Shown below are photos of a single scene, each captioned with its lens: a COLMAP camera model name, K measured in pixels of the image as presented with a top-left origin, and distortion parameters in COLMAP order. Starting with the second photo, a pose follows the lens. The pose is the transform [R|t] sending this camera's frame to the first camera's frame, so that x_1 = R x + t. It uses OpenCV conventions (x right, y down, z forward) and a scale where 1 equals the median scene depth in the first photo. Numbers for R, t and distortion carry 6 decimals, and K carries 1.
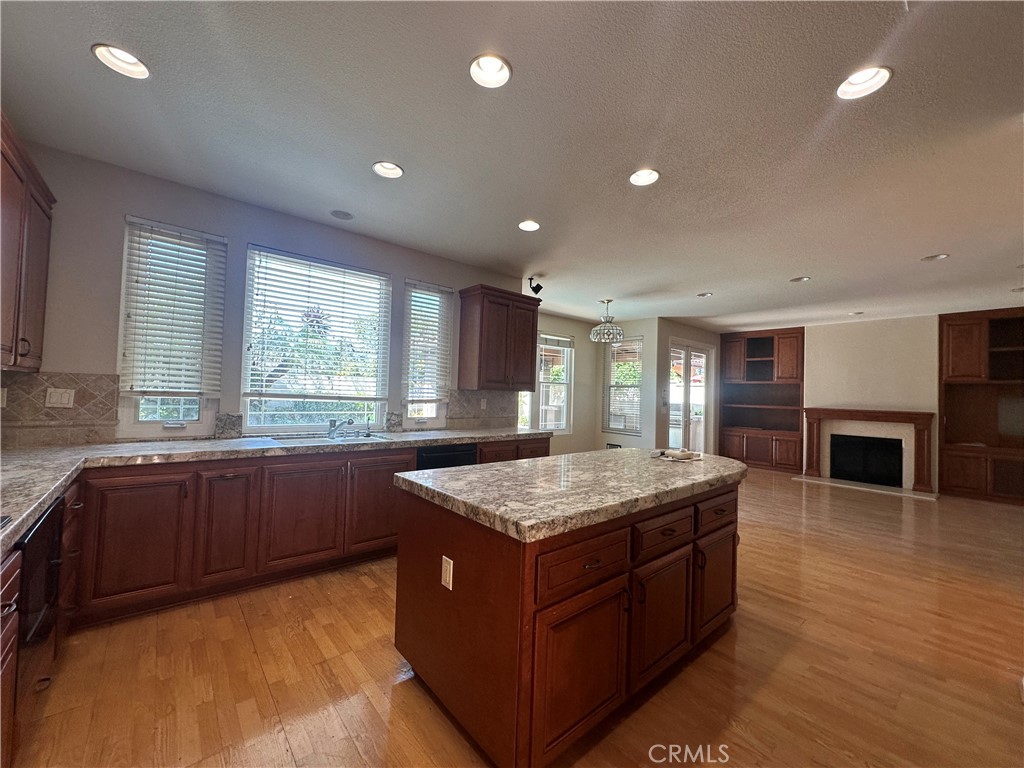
lens RADIAL K [[406.6, 0, 512.0], [0, 406.6, 384.0], [0, 0, 1]] dist [-0.002103, 0.000683]
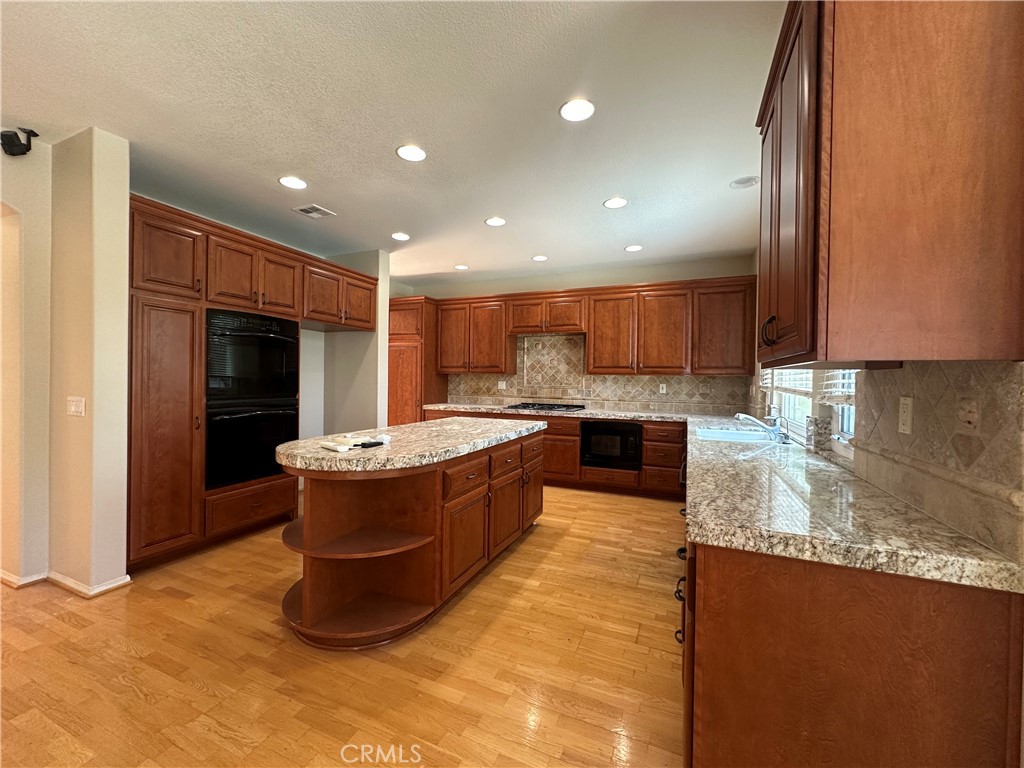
lens RADIAL K [[406.6, 0, 512.0], [0, 406.6, 384.0], [0, 0, 1]] dist [-0.002103, 0.000683]
pose [[-0.895858, -0.039642, -0.442569, 0.342546], [-0.029871, 0.999132, -0.029029, 0.053529], [0.443335, -0.012786, -0.896265, 1.303566]]
